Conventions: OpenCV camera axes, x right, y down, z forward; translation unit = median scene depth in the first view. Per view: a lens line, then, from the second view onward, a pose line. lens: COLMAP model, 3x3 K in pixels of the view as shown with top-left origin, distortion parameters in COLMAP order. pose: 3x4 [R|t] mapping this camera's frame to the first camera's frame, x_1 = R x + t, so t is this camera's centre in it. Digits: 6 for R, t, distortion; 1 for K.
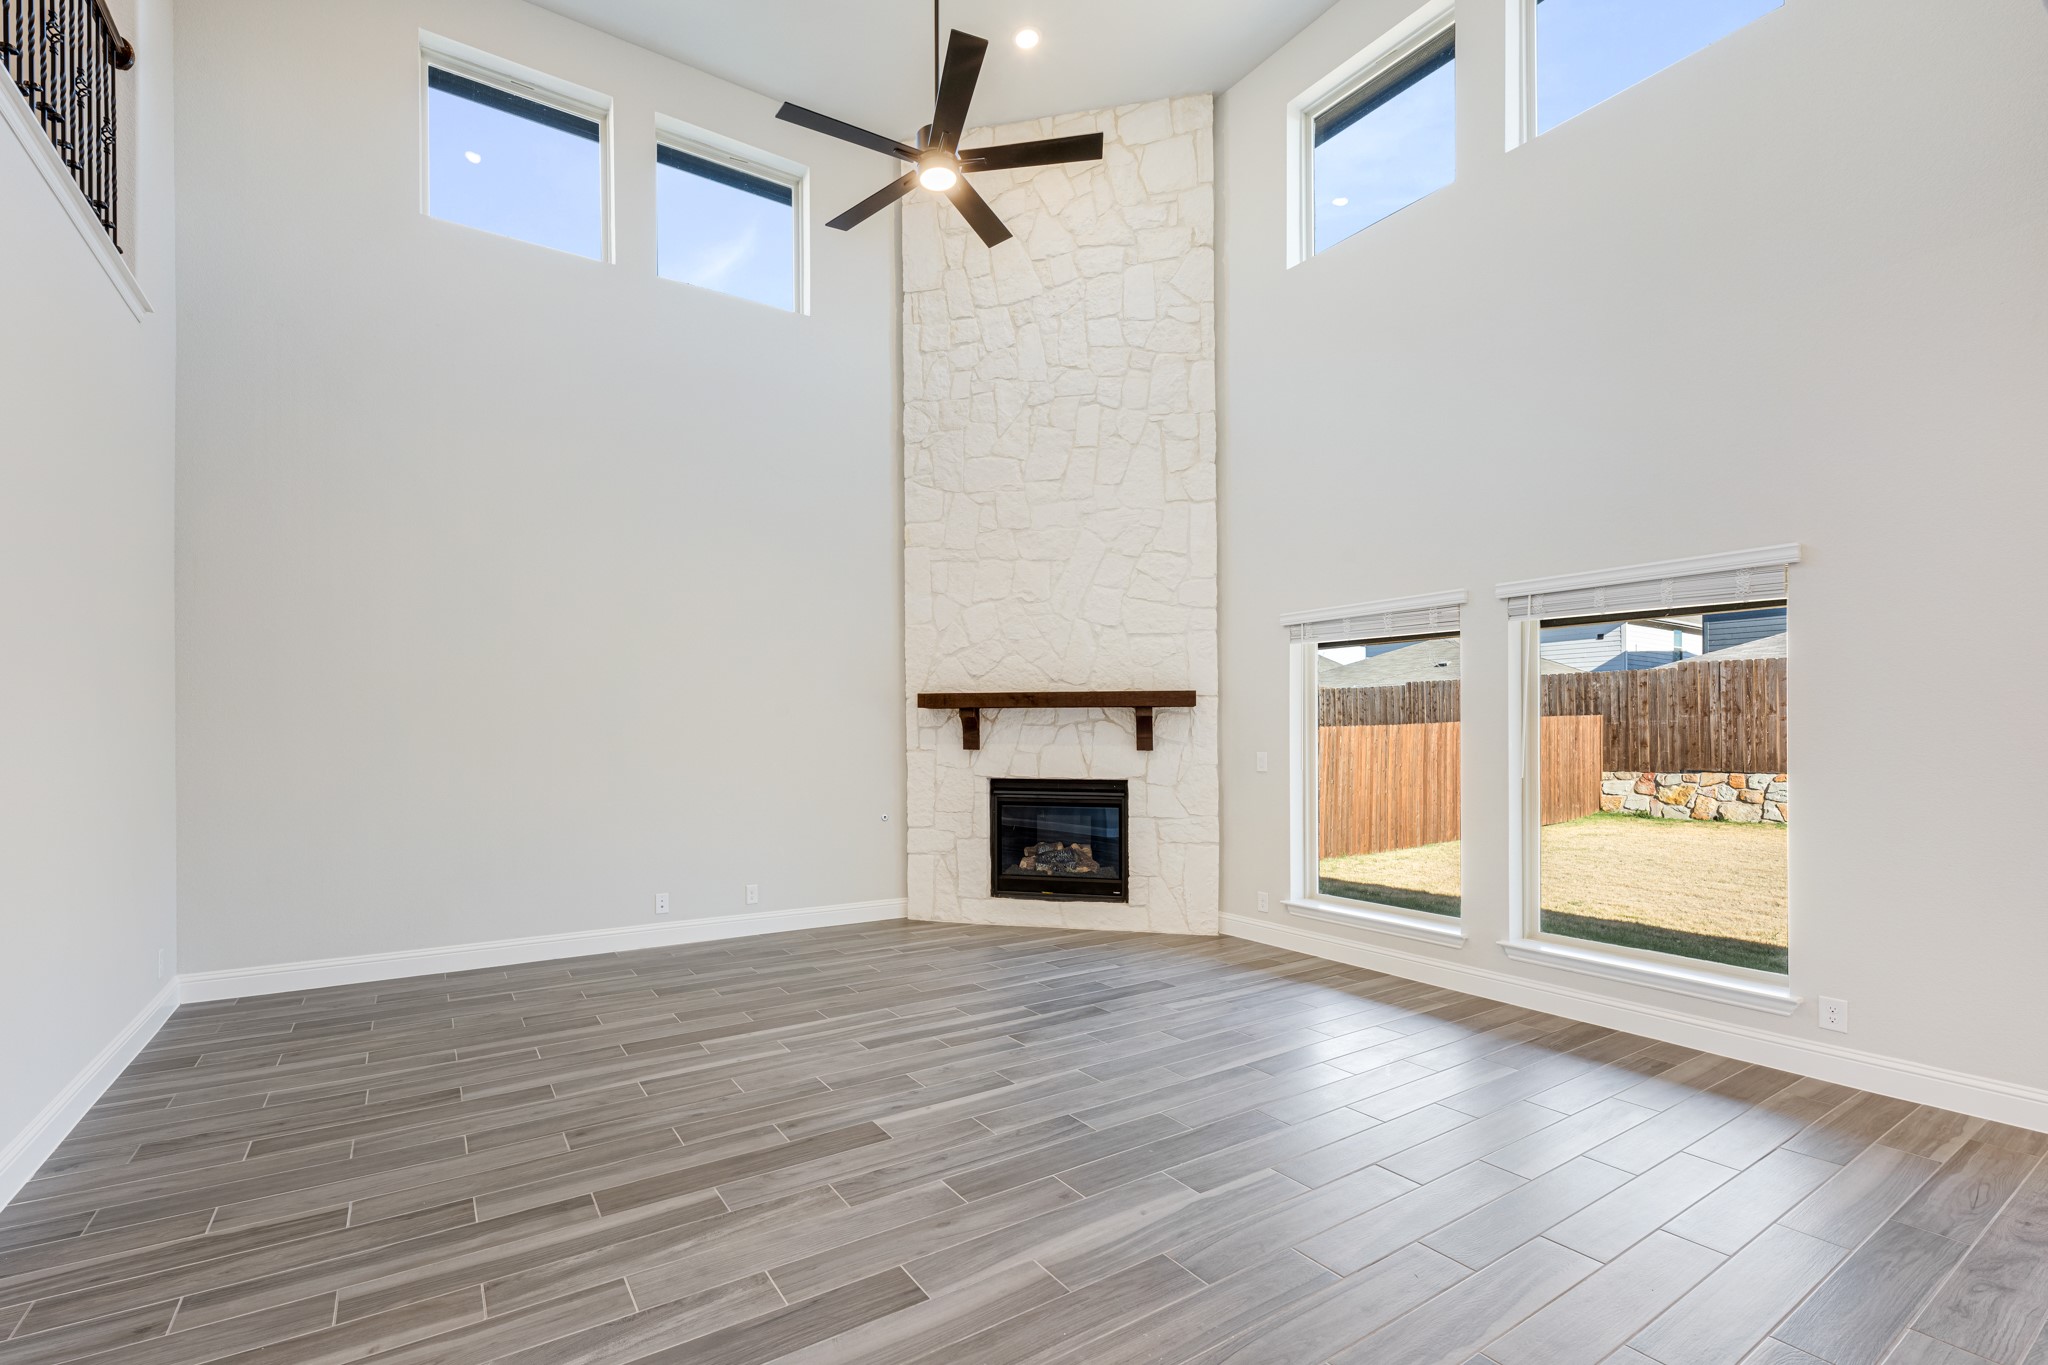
lens RADIAL K [[902.6, 0, 1022.4], [0, 902.6, 730.4], [0, 0, 1]] dist [-0.001130, -0.000087]
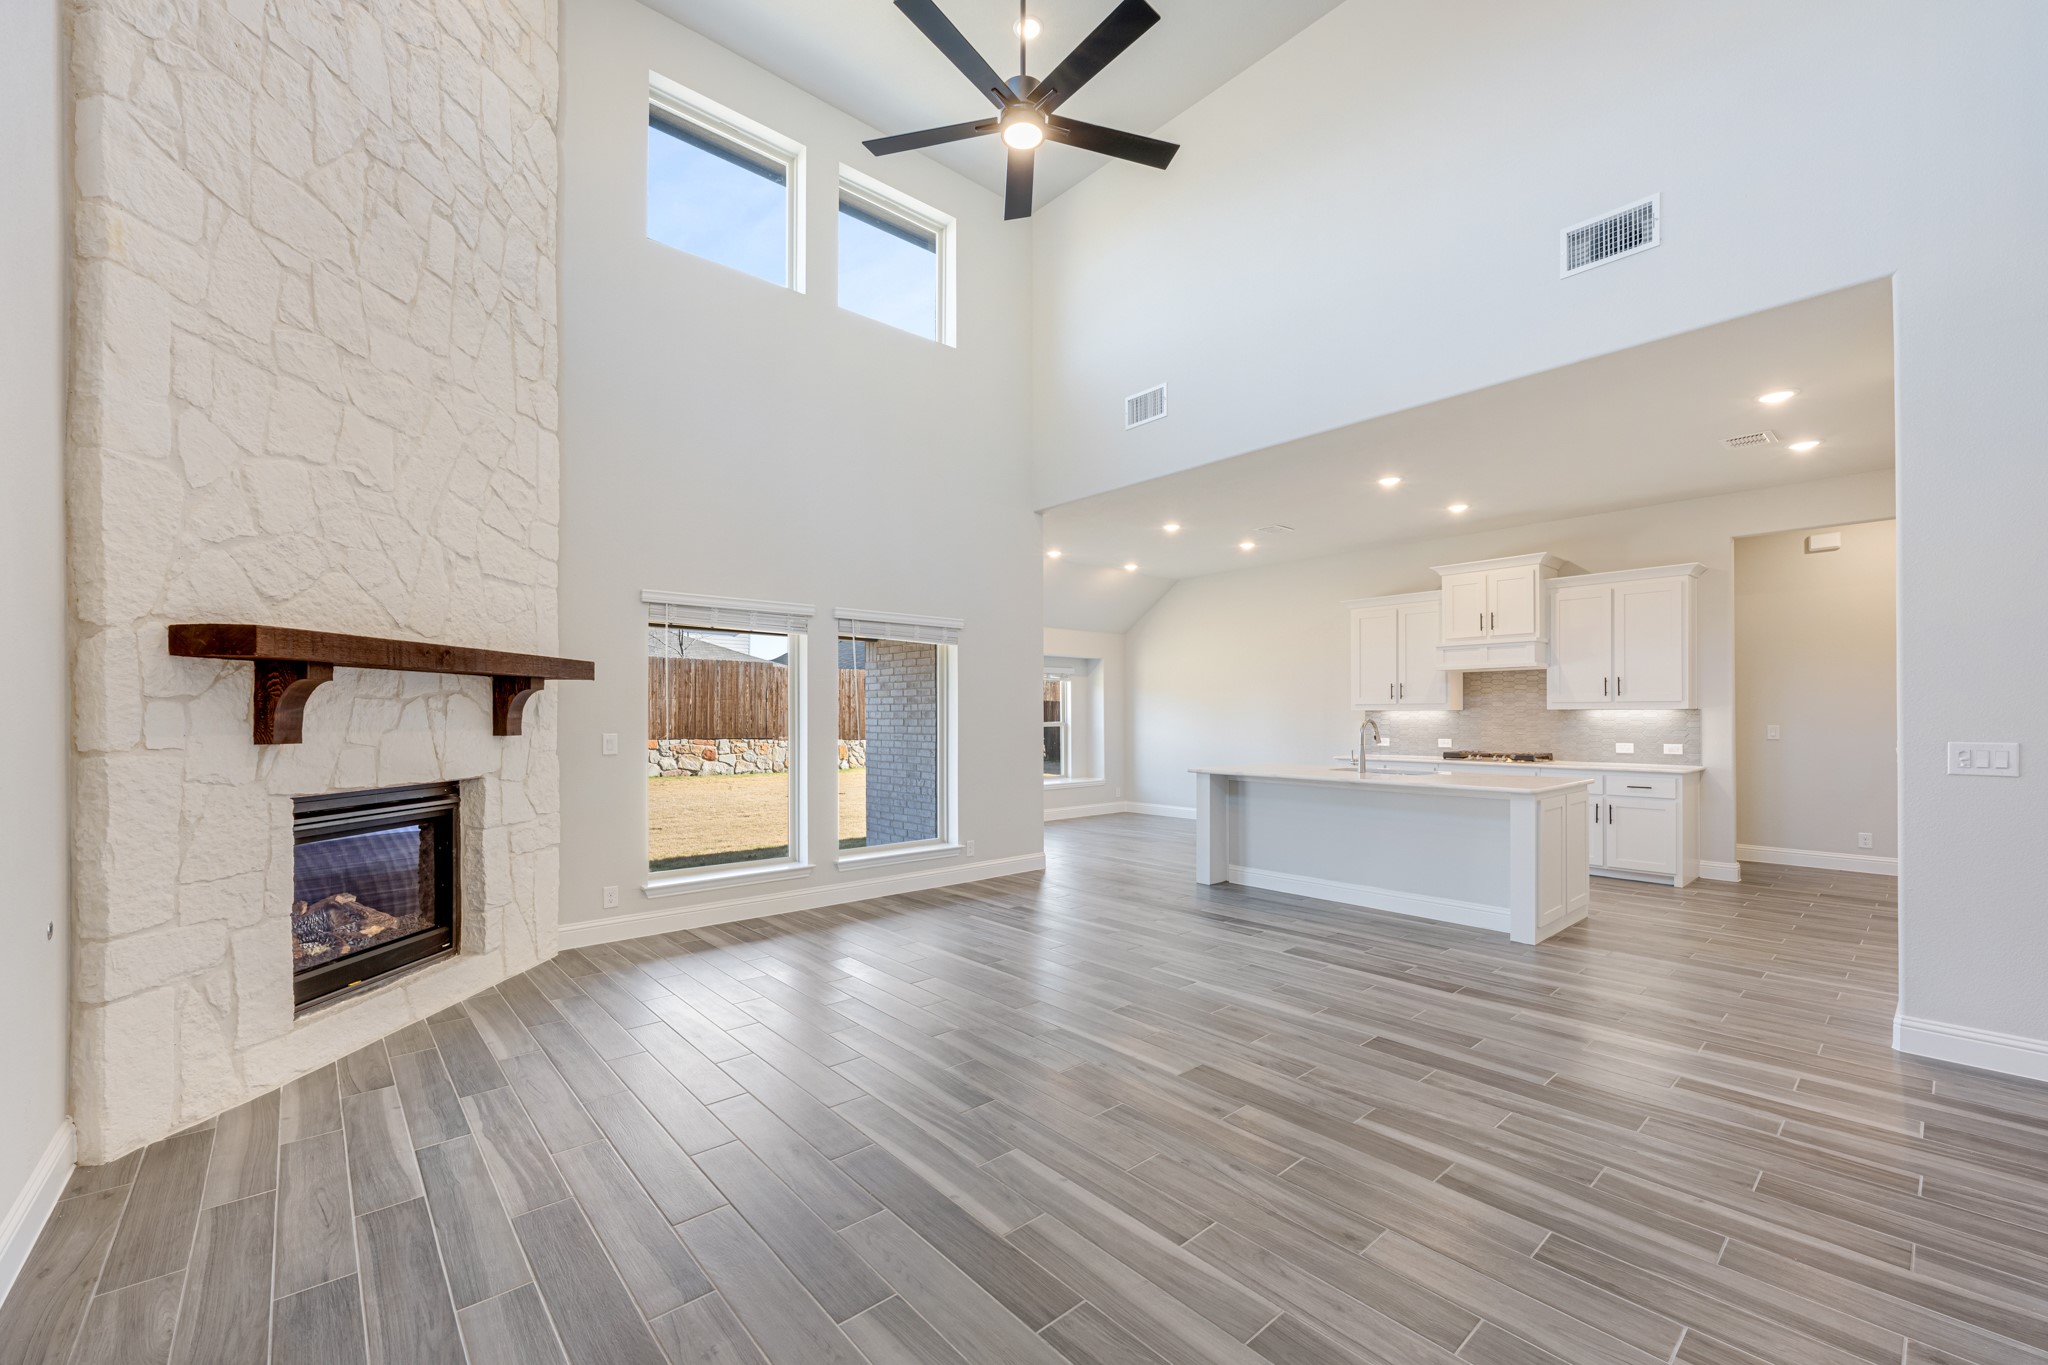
lens RADIAL K [[853.9, 0, 930.6], [0, 853.9, 703.8], [0, 0, 1]] dist [-0.001329, 0.000083]
pose [[-0.094883, 0.011642, 0.995420, -0.699843], [-0.005595, 0.999910, -0.012228, 0.003281], [-0.995473, -0.006730, -0.094810, 0.844069]]
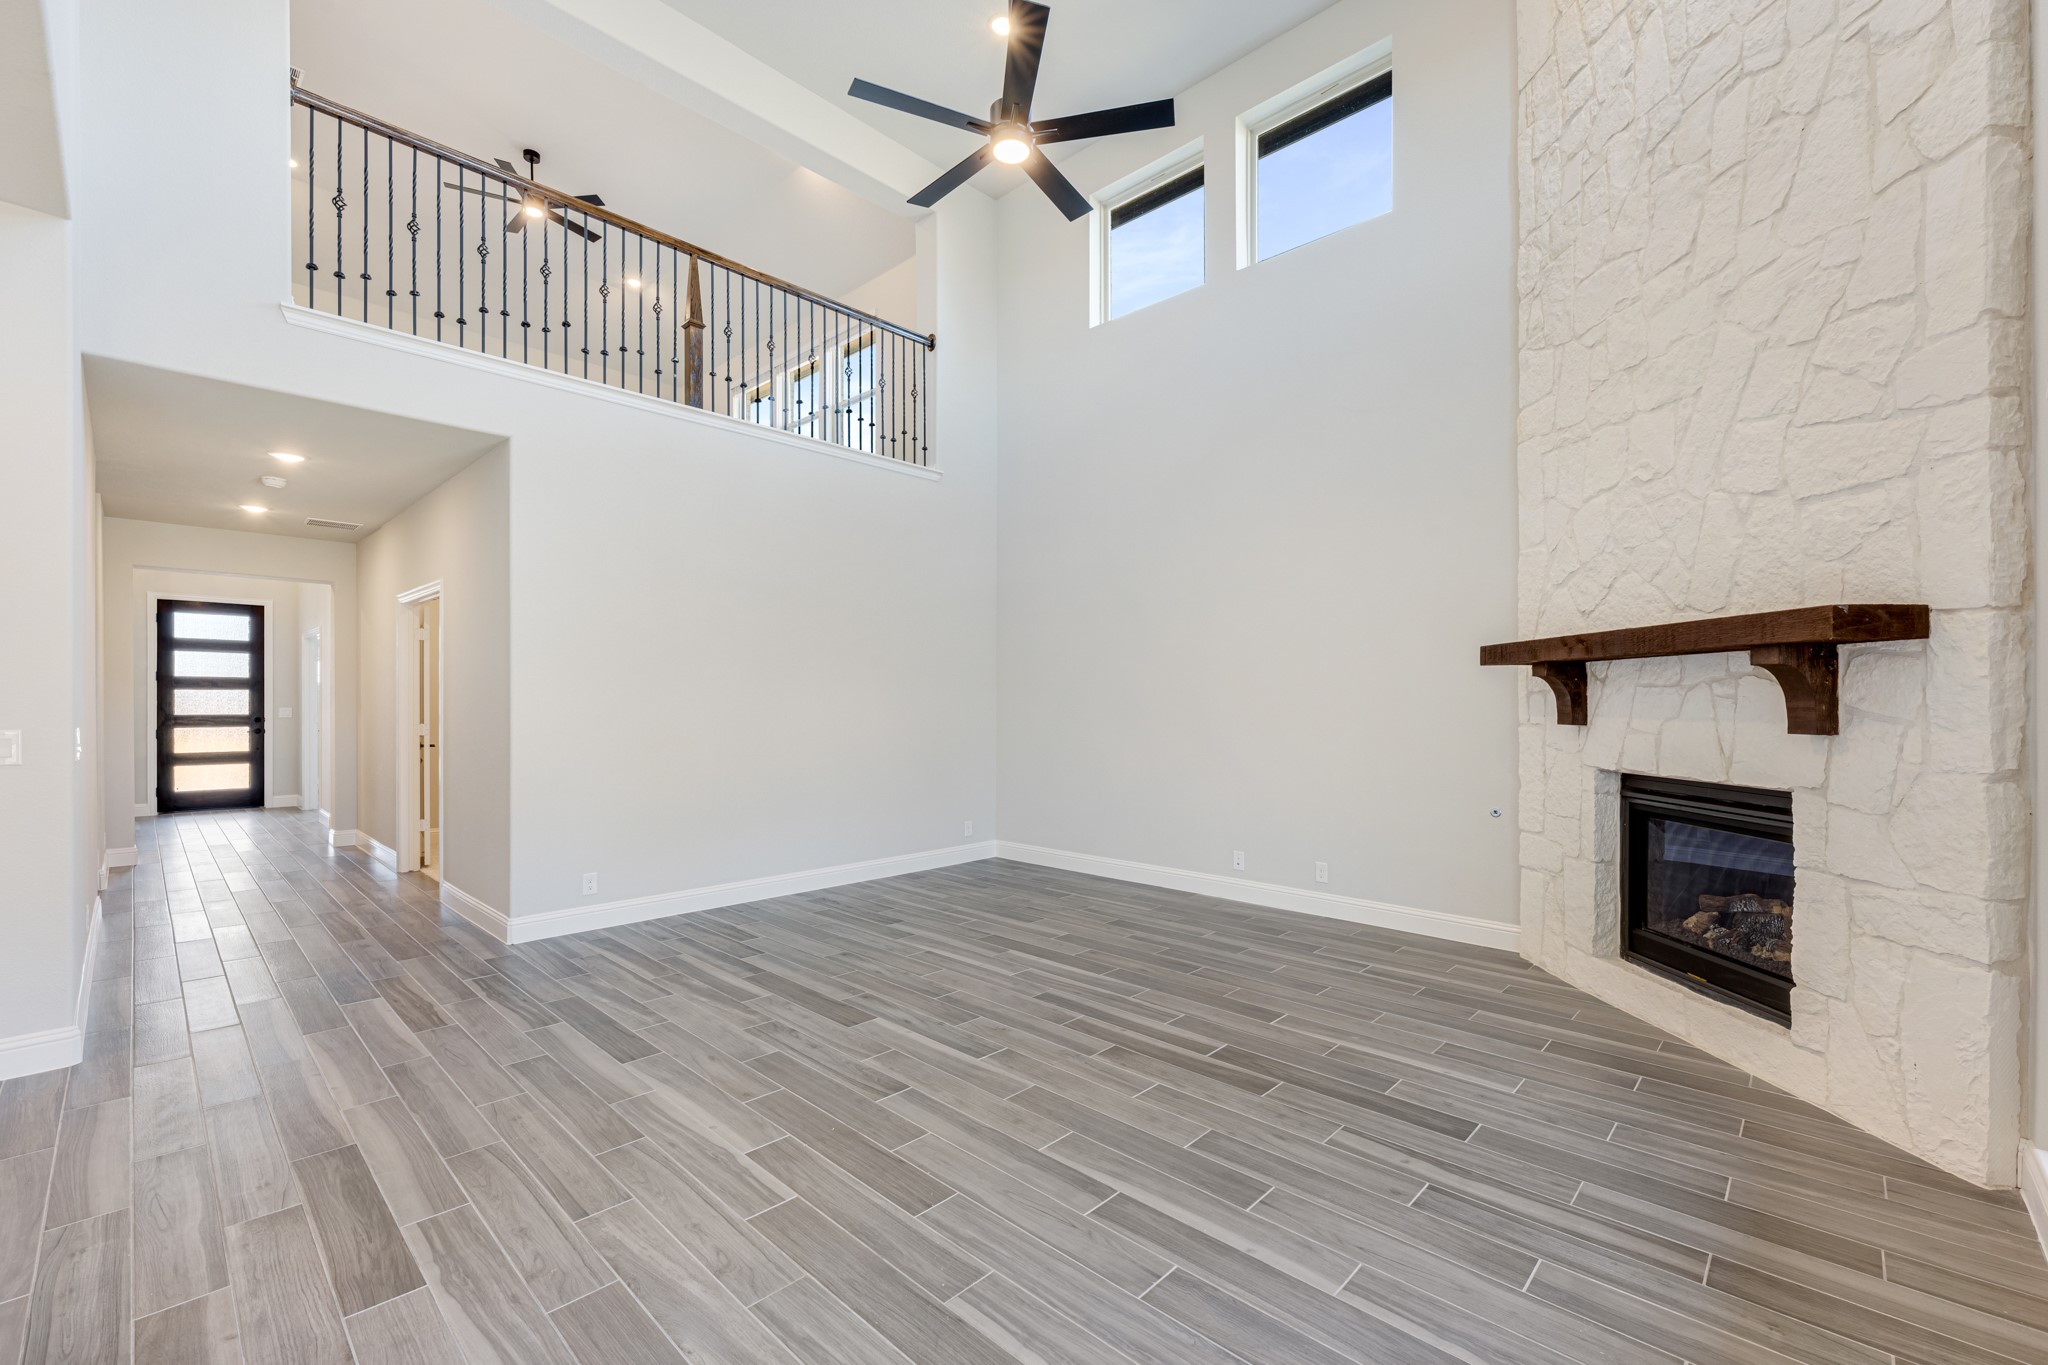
lens RADIAL K [[853.9, 0, 930.6], [0, 853.9, 703.8], [0, 0, 1]] dist [-0.001329, 0.000083]
pose [[0.169047, 0.001526, -0.985607, 0.596372], [0.003890, 0.999990, 0.002215, 0.003523], [0.985600, -0.004208, 0.169039, 0.530951]]
